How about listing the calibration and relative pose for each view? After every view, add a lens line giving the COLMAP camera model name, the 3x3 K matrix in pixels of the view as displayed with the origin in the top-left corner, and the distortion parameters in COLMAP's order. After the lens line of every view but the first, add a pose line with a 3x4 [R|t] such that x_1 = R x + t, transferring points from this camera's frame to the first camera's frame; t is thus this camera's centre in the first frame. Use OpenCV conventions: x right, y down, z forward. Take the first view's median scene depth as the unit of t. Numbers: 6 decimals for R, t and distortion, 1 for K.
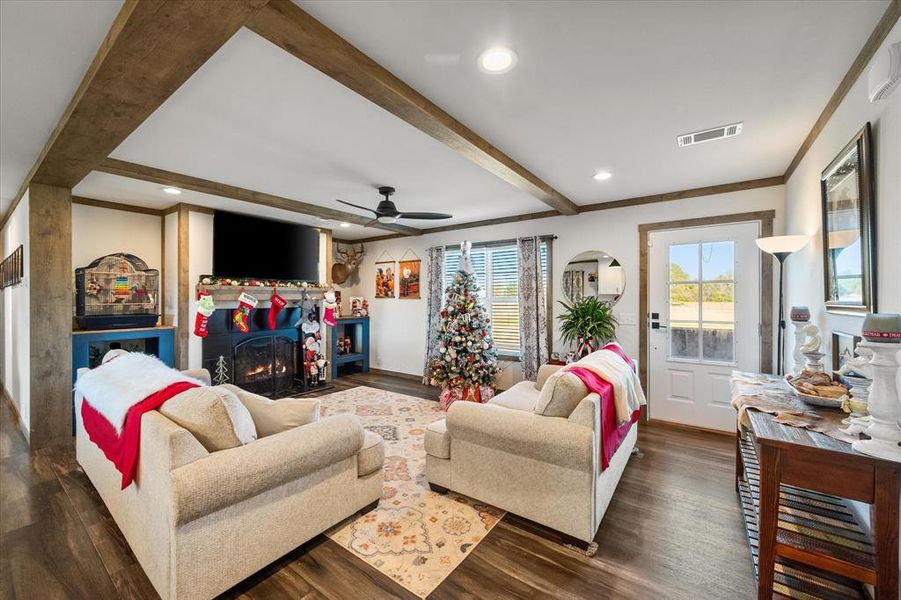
lens RADIAL K [[355.3, 0, 448.8], [0, 355.3, 296.7], [0, 0, 1]] dist [-0.002731, -0.000615]
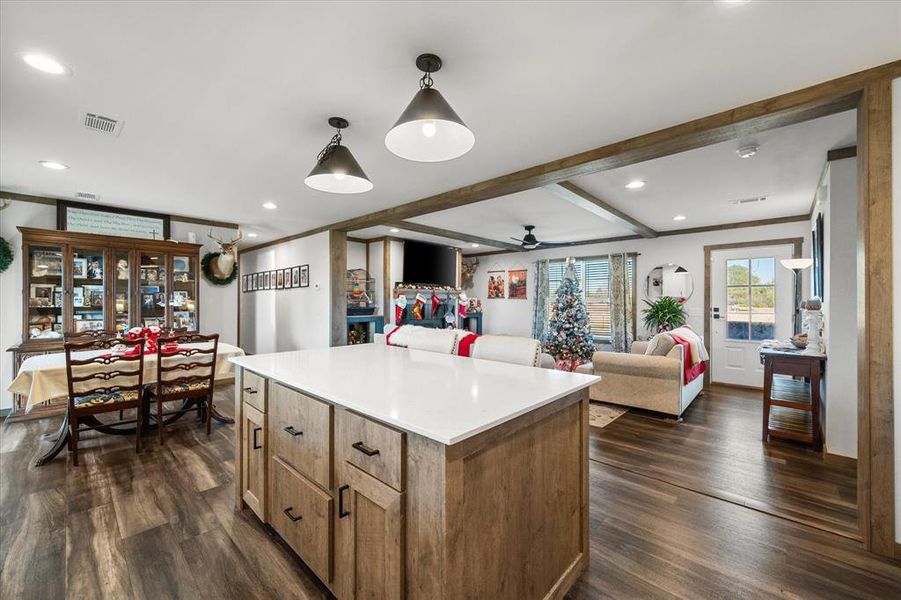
lens RADIAL K [[355.3, 0, 448.3], [0, 355.3, 299.8], [0, 0, 1]] dist [-0.002731, -0.000615]
pose [[0.991965, 0.003446, -0.126466, -0.268372], [-0.003846, 0.999988, -0.002920, 0.019382], [0.126455, 0.003383, 0.991967, -0.481989]]
